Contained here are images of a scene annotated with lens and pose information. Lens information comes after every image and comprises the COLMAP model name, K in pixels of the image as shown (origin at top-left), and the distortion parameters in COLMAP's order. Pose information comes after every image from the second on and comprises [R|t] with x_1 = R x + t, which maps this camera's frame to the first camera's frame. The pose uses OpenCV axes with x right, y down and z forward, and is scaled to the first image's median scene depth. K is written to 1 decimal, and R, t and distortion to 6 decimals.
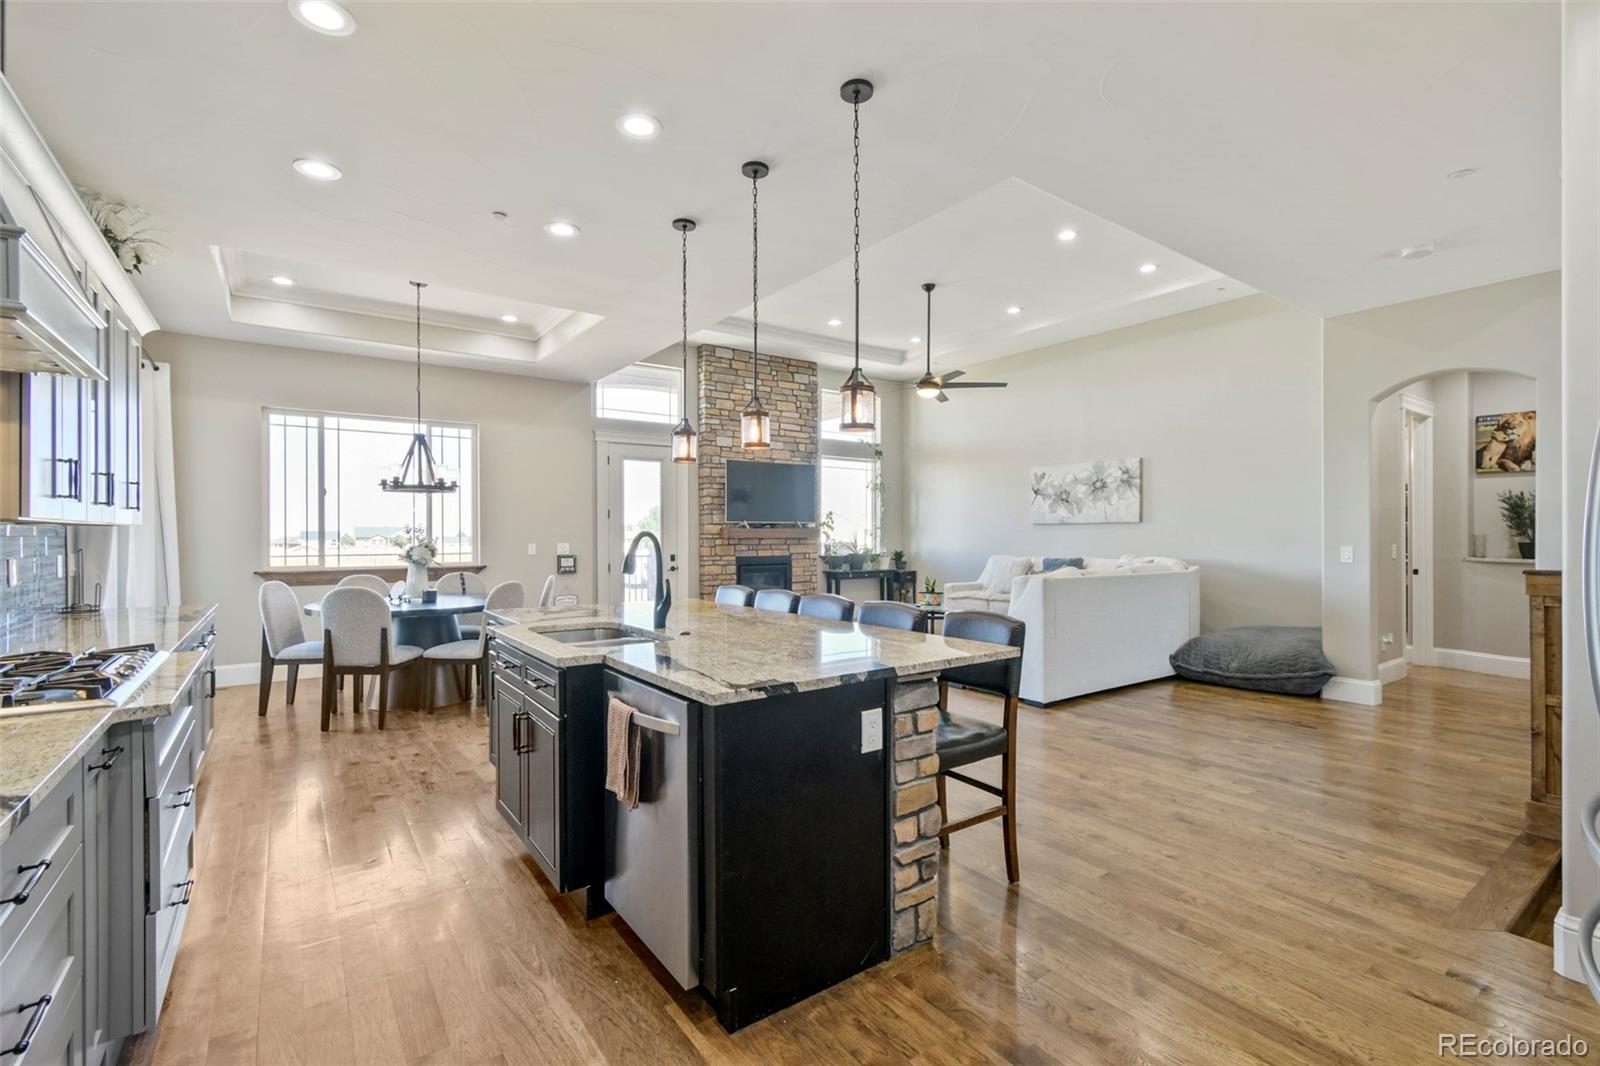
lens RADIAL K [[698.8, 0, 806.6], [0, 698.8, 528.5], [0, 0, 1]] dist [0.008373, -0.017702]
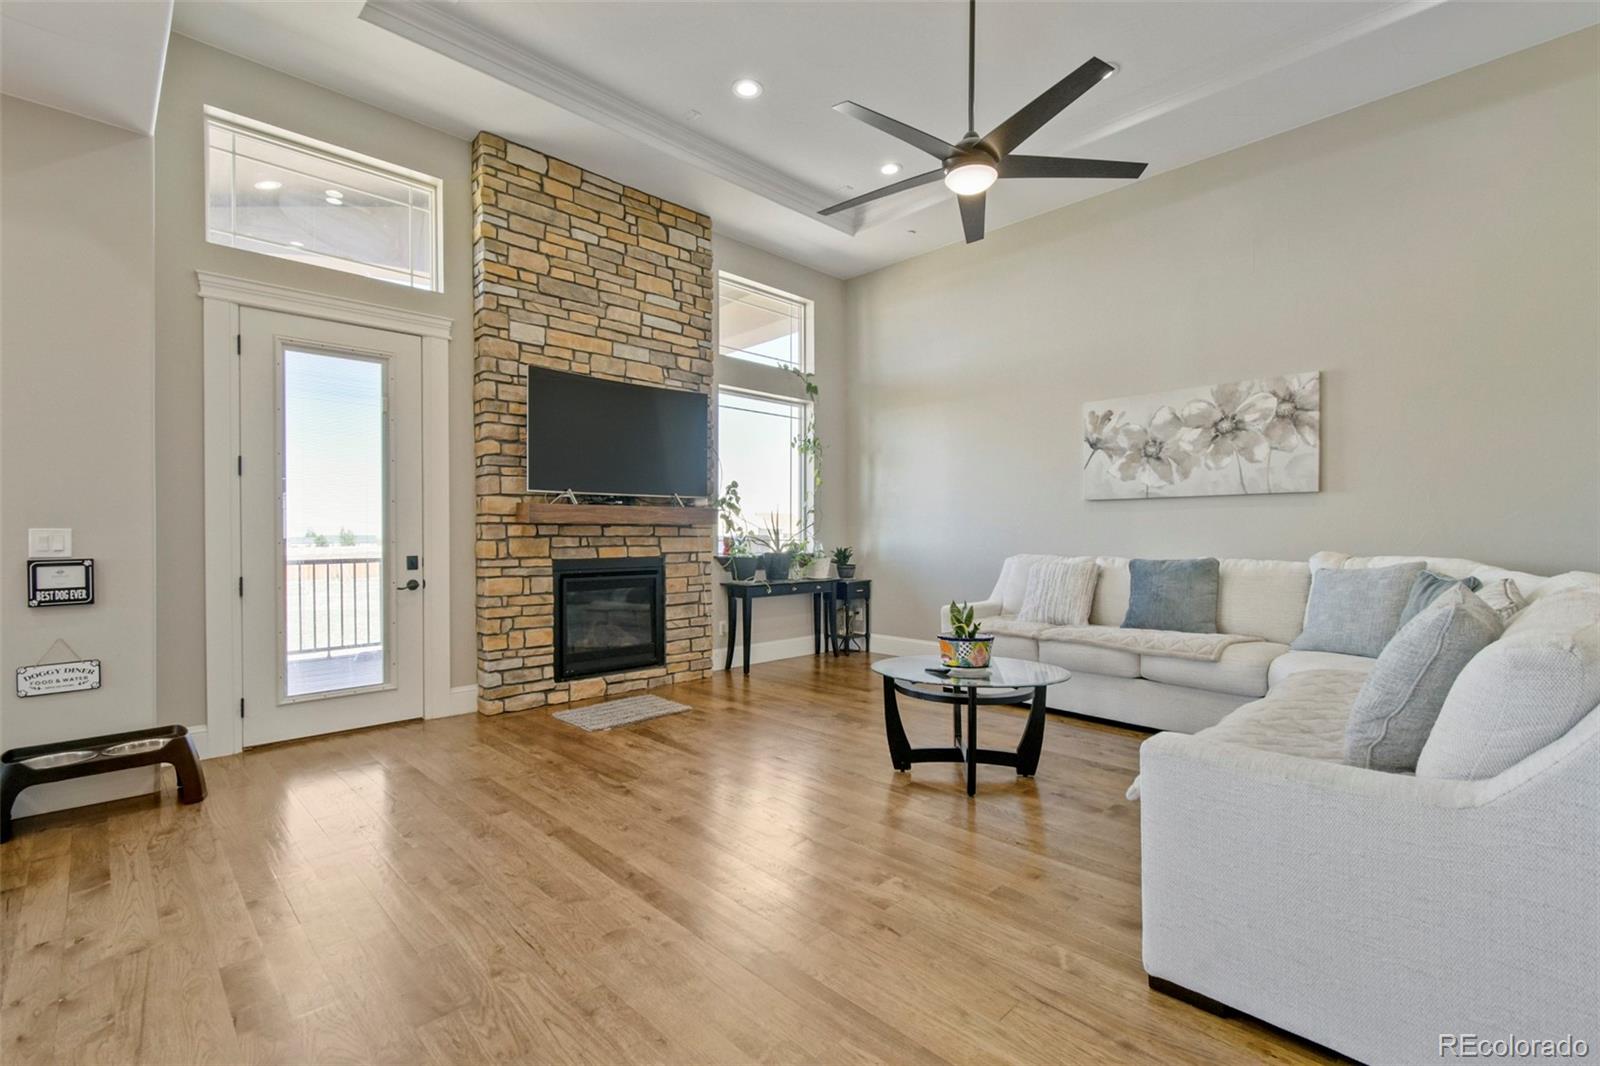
lens RADIAL K [[715.7, 0, 800.0], [0, 715.7, 533.0], [0, 0, 1]] dist [0.000069, -0.000327]
pose [[0.990267, -0.000144, 0.139179, 0.005773], [-0.000871, 0.999973, 0.007231, 0.015988], [-0.139176, -0.007281, 0.990241, 0.428909]]
